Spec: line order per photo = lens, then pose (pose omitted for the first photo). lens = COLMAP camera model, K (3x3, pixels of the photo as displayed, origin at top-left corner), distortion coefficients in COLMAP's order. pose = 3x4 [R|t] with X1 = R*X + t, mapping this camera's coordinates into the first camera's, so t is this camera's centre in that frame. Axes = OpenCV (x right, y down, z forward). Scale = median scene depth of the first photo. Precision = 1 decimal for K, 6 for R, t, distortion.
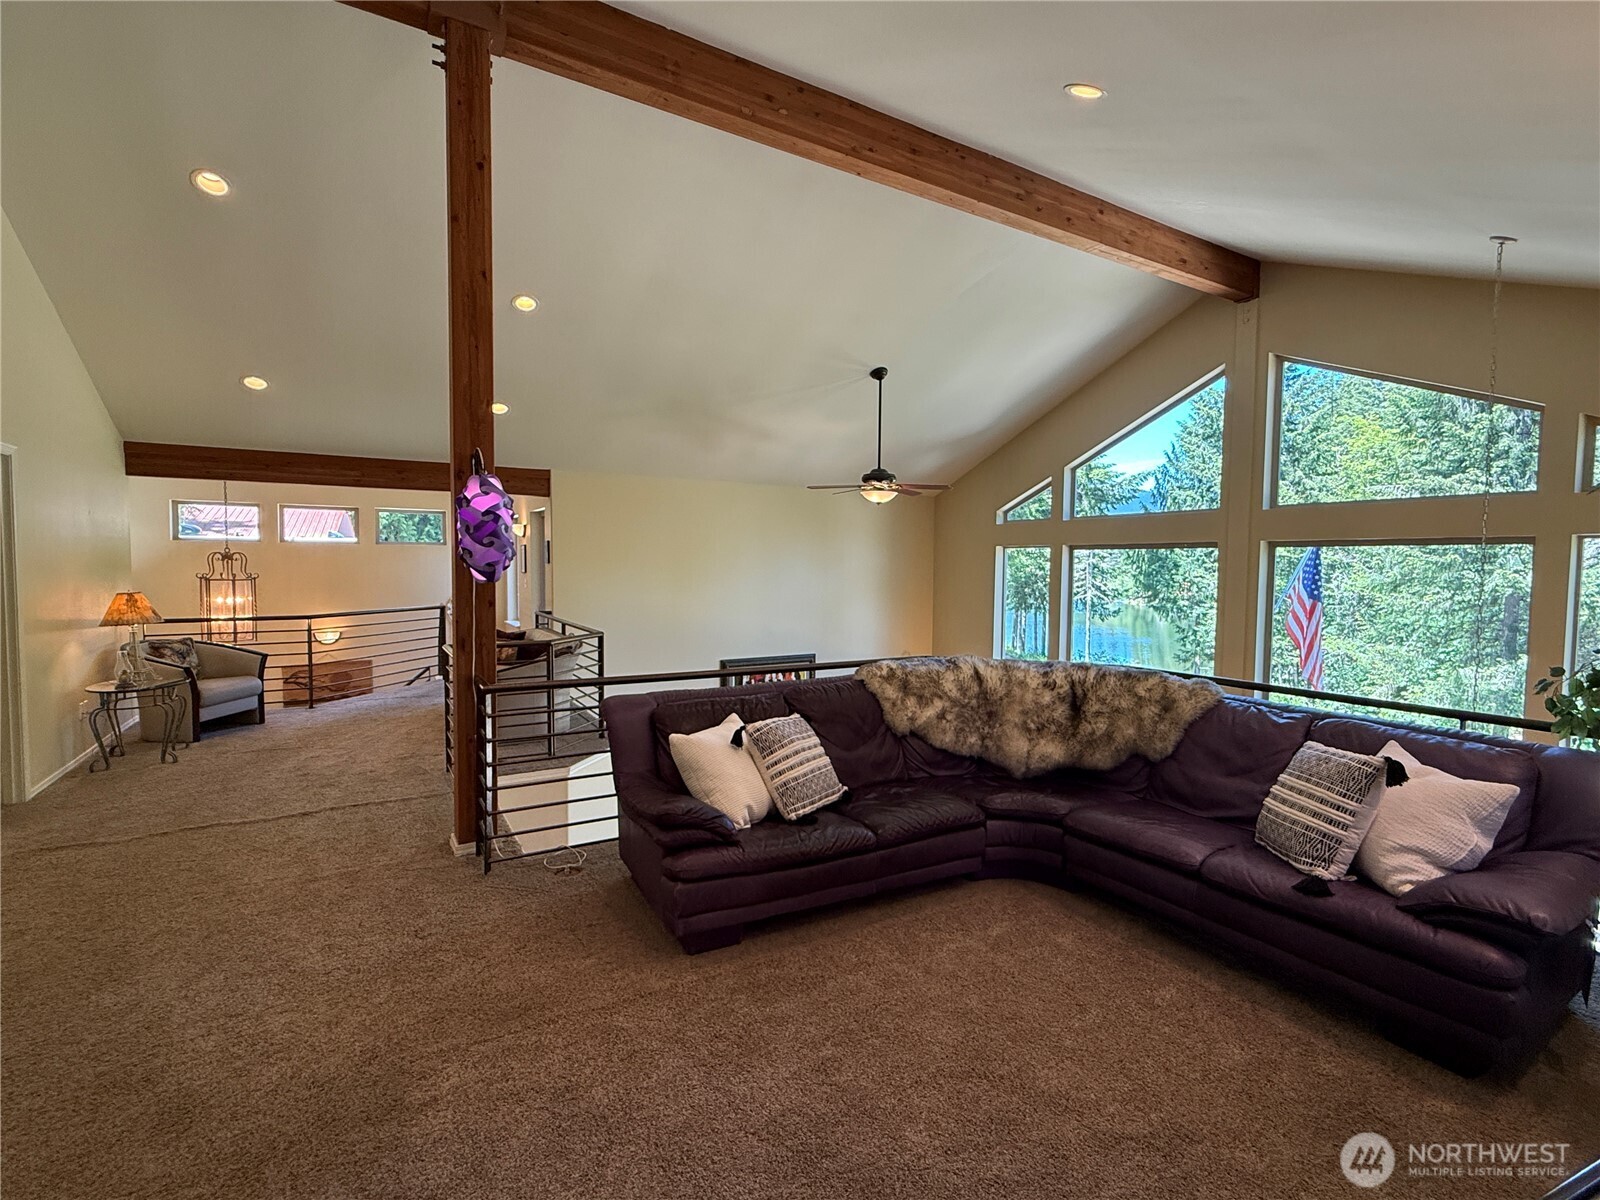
lens RADIAL K [[734.4, 0, 801.4], [0, 734.4, 601.3], [0, 0, 1]] dist [0.001036, 0.000128]
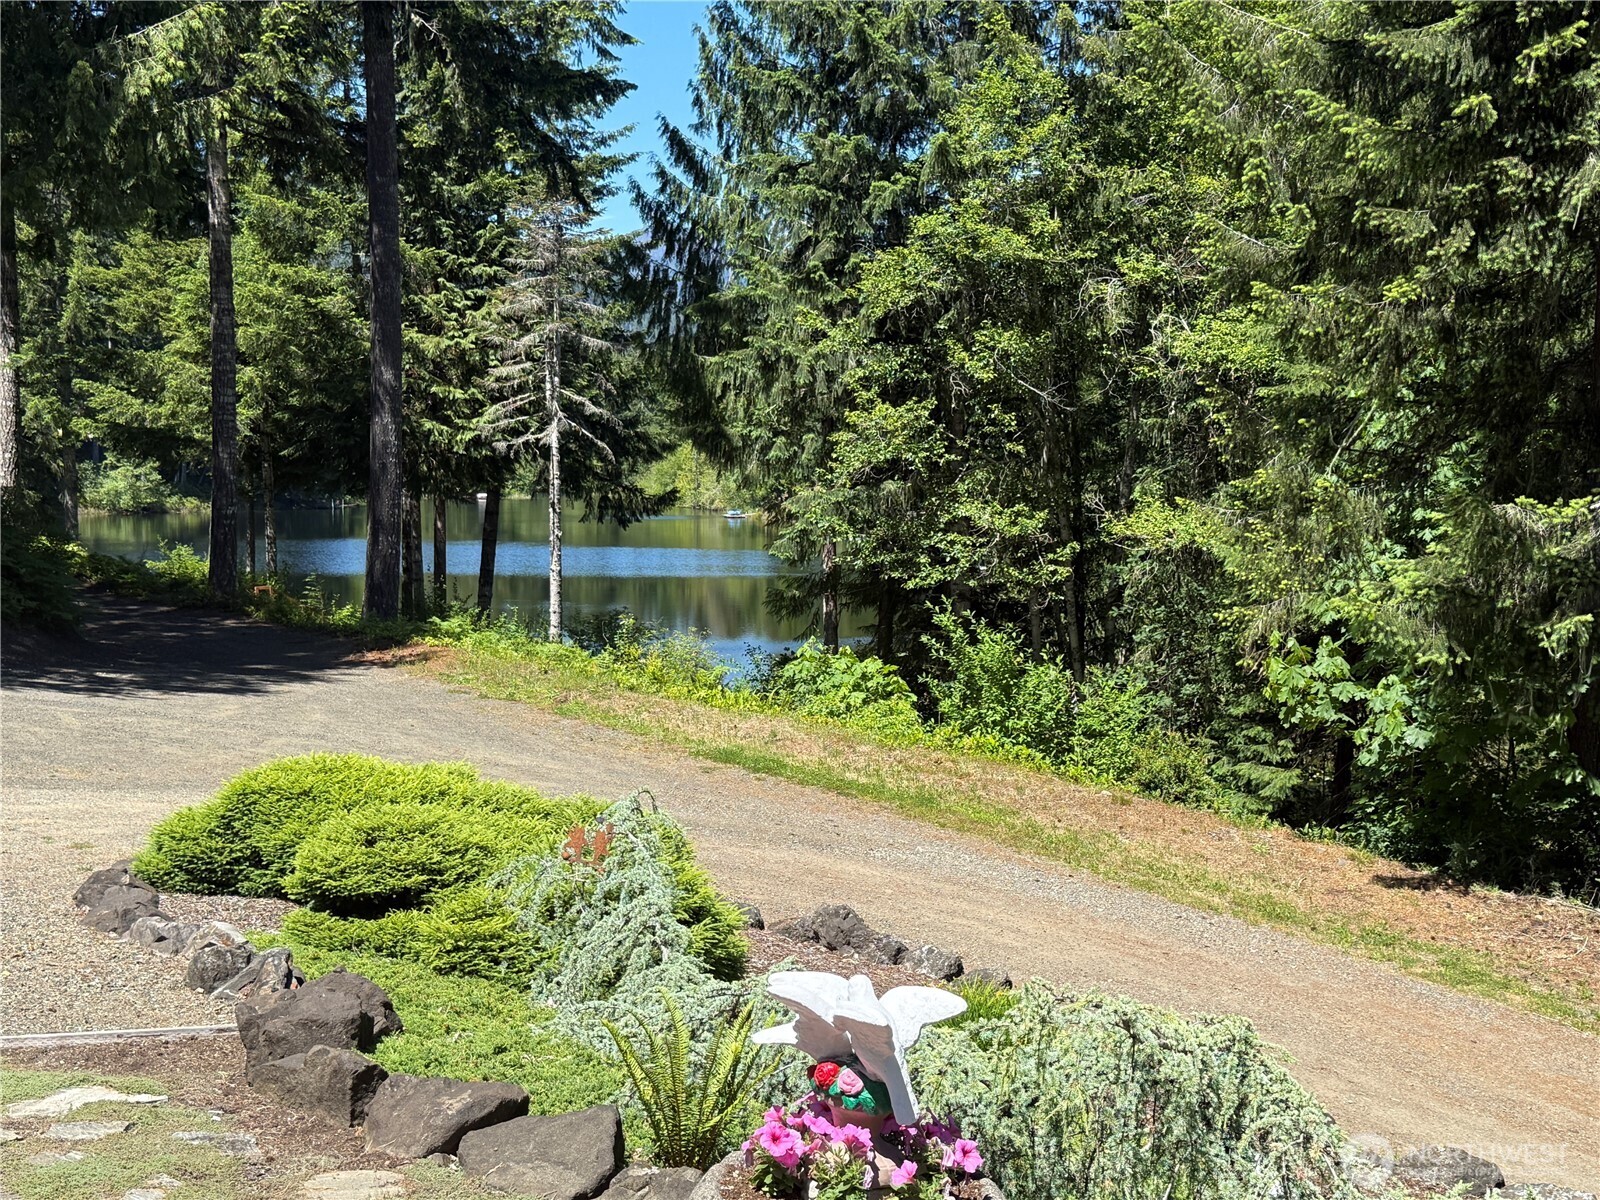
lens RADIAL K [[1952.7, 0, 803.2], [0, 1952.7, 599.0], [0, 0, 1]] dist [0.007129, 0.000000]
pose [[0.908224, -0.036864, 0.416857, 1.595483], [0.023952, 0.999059, 0.036166, 0.459448], [-0.417798, -0.022863, 0.908252, 2.015259]]
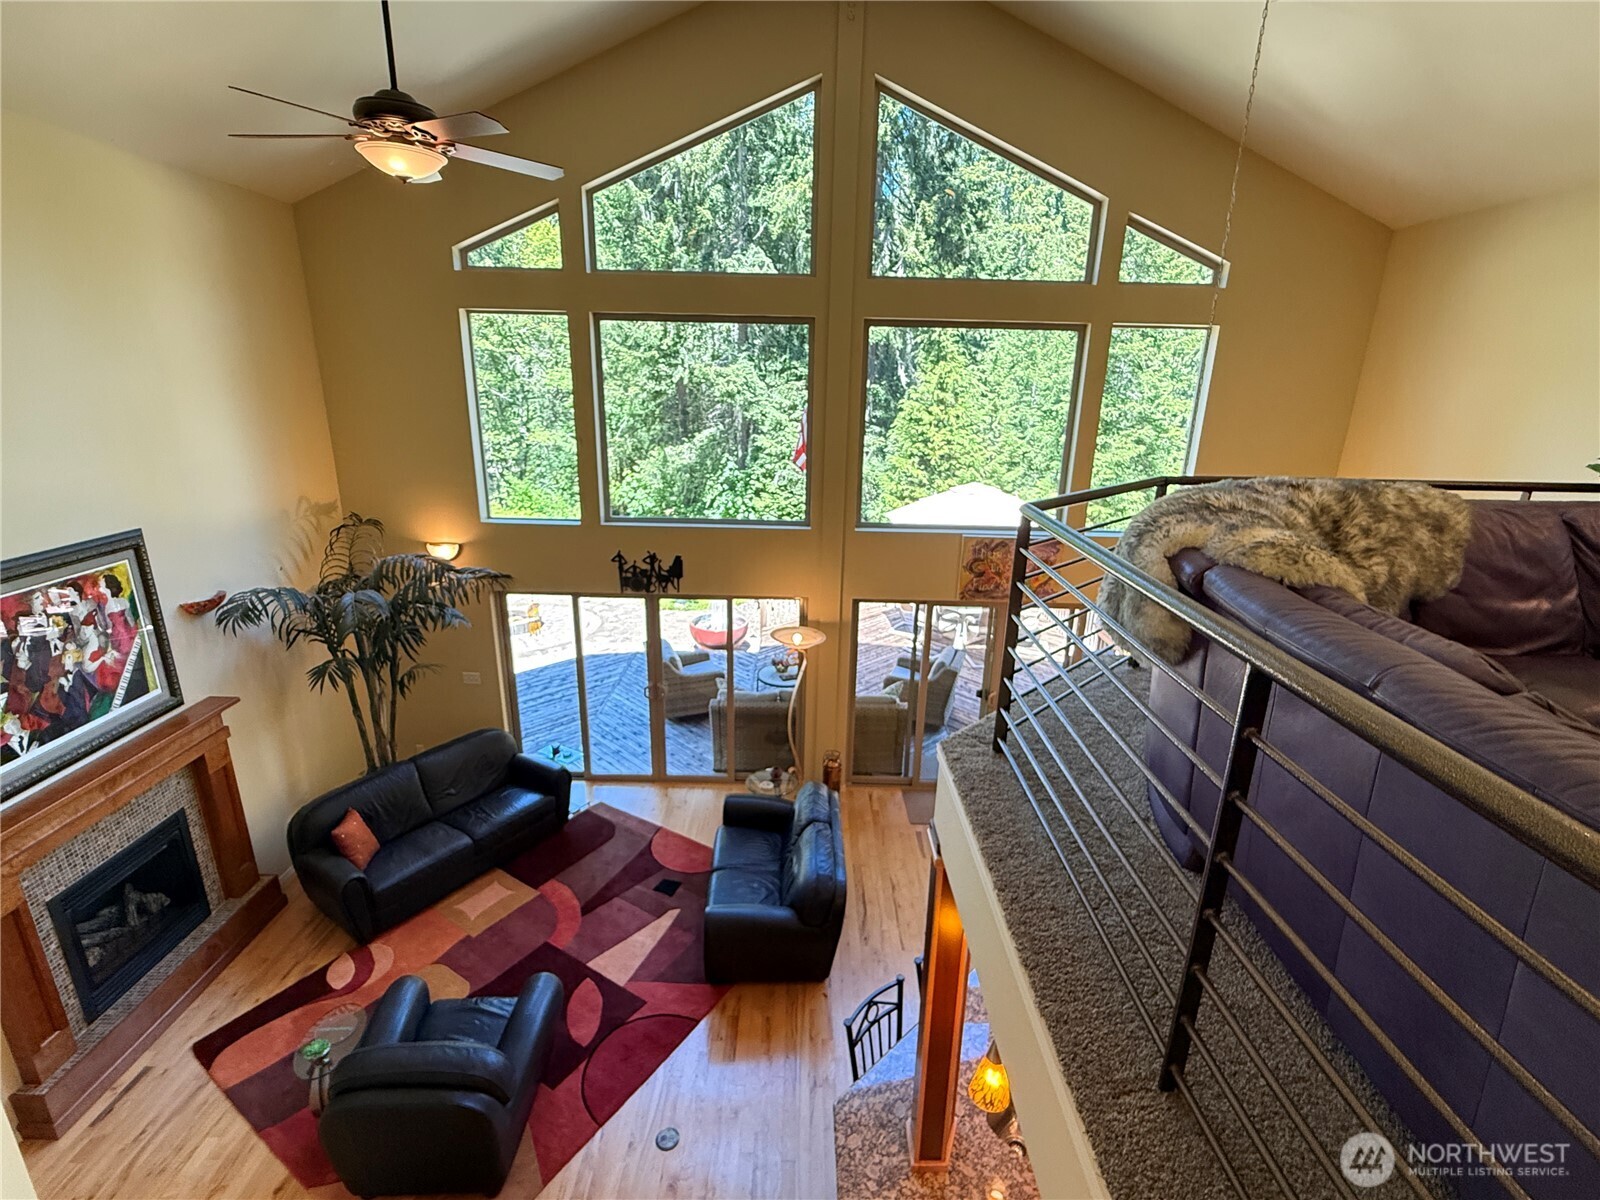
lens RADIAL K [[734.4, 0, 800.9], [0, 734.4, 601.1], [0, 0, 1]] dist [0.001036, 0.000128]
pose [[0.512500, -0.254149, 0.820215, -0.297405], [0.027873, 0.959617, 0.279927, -0.005653], [-0.858235, -0.120601, 0.498887, 0.763723]]
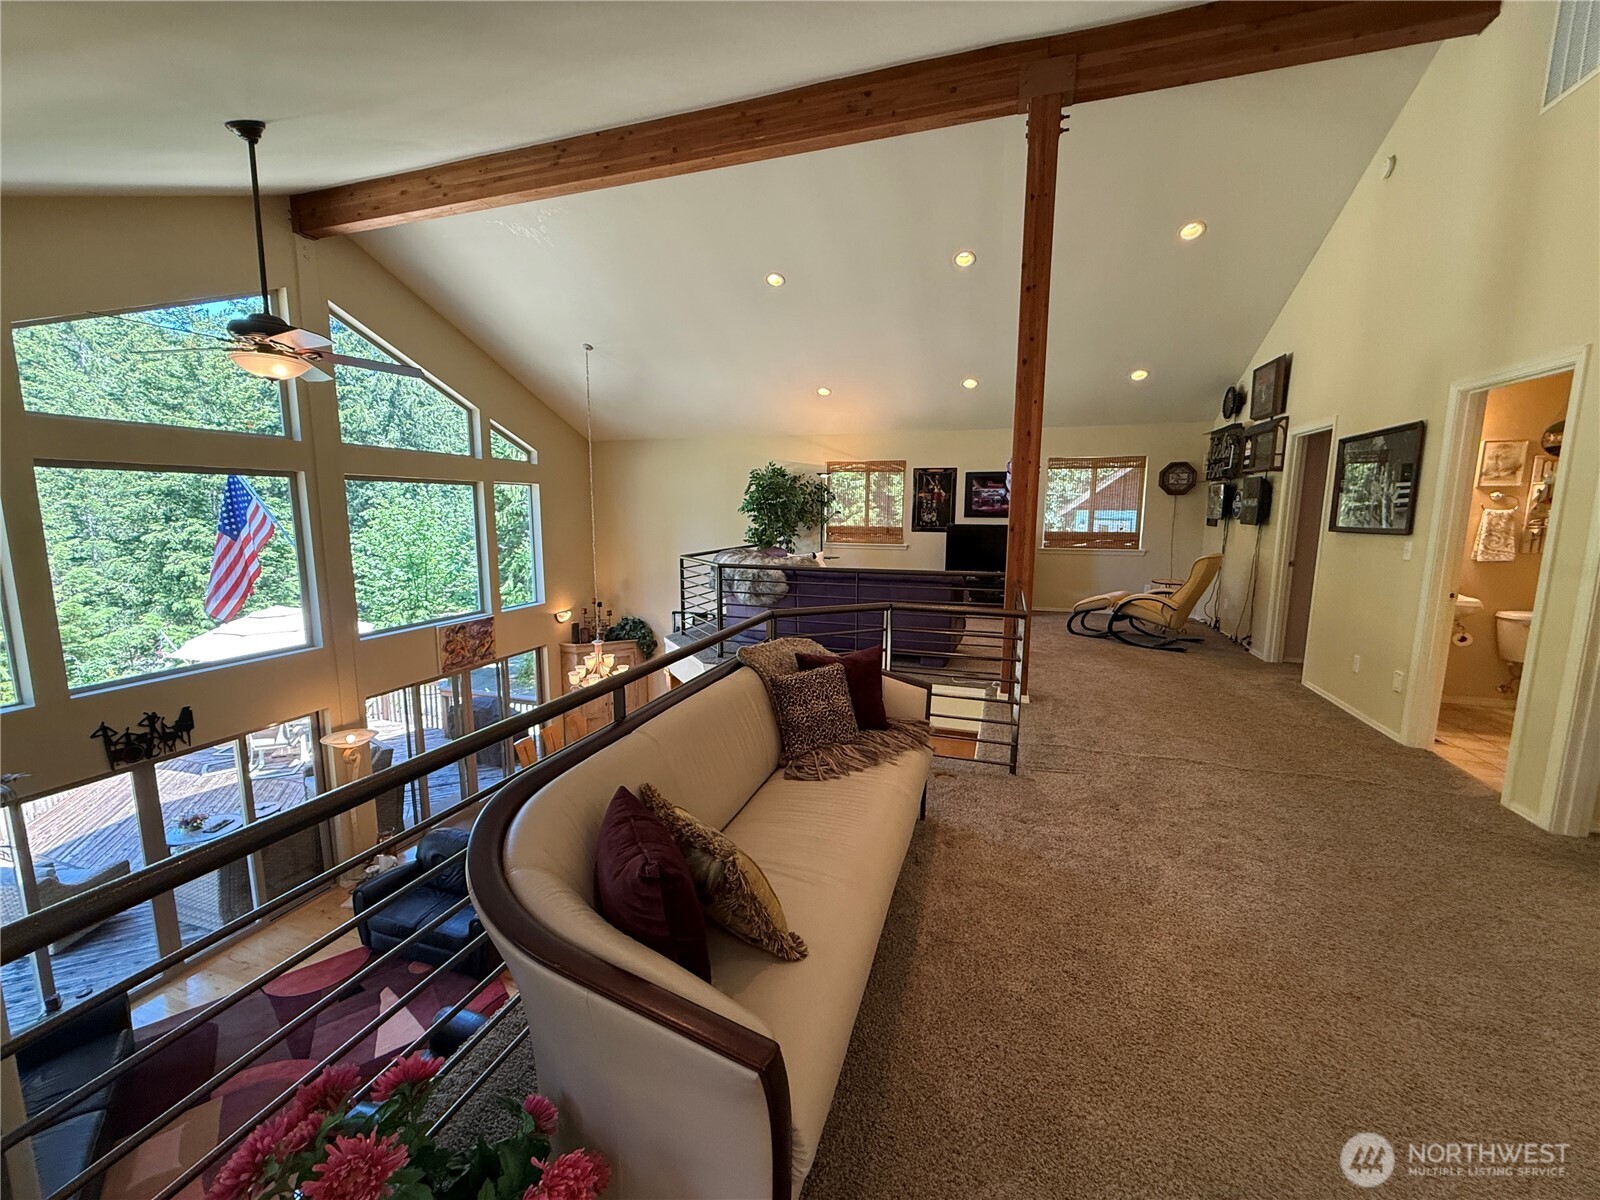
lens RADIAL K [[636.9, 0, 793.2], [0, 636.9, 596.5], [0, 0, 1]] dist [0.000319, 0.000089]
pose [[-0.654605, -0.118407, 0.746640, -0.753224], [0.026000, 0.983547, 0.178773, -0.069931], [-0.755524, 0.136438, -0.640756, 1.482546]]
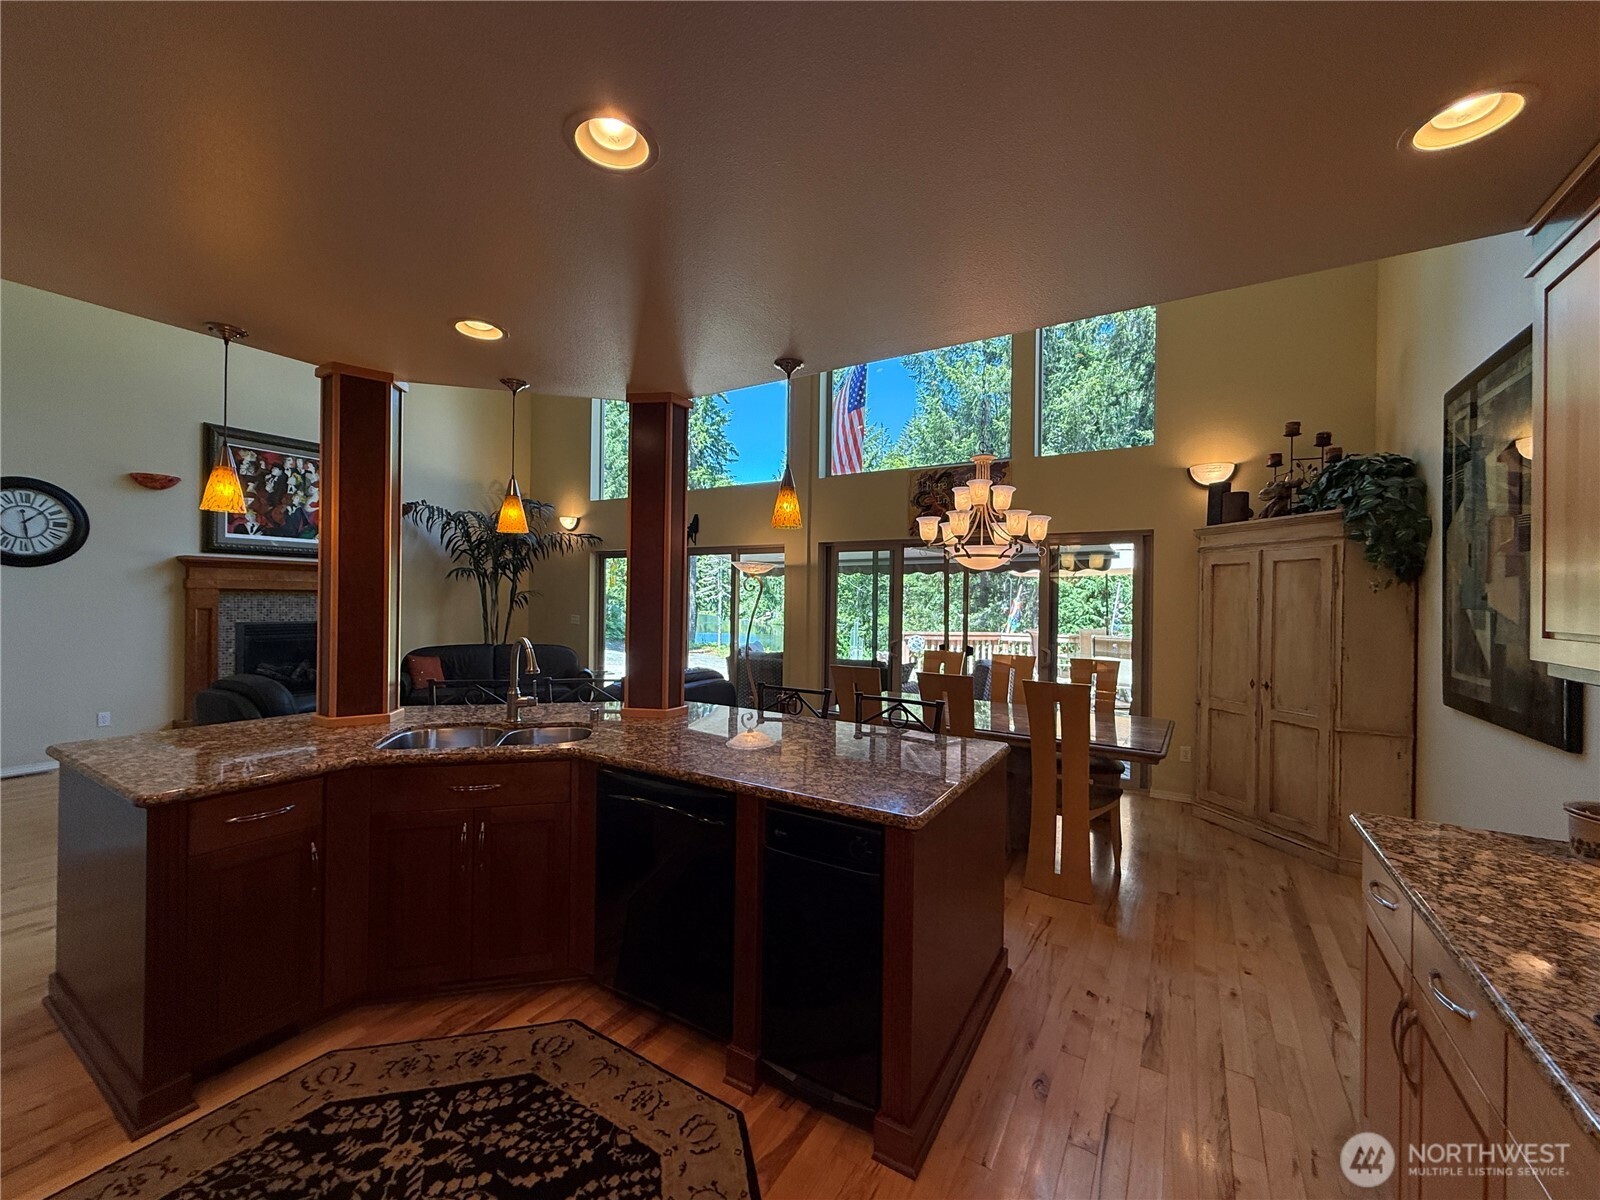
lens RADIAL K [[636.9, 0, 798.0], [0, 636.9, 599.3], [0, 0, 1]] dist [0.000319, 0.000089]
pose [[0.883131, 0.002706, 0.469119, 0.207284], [0.018148, 0.999038, -0.039926, 0.511173], [-0.468776, 0.043774, 0.882232, 0.284100]]
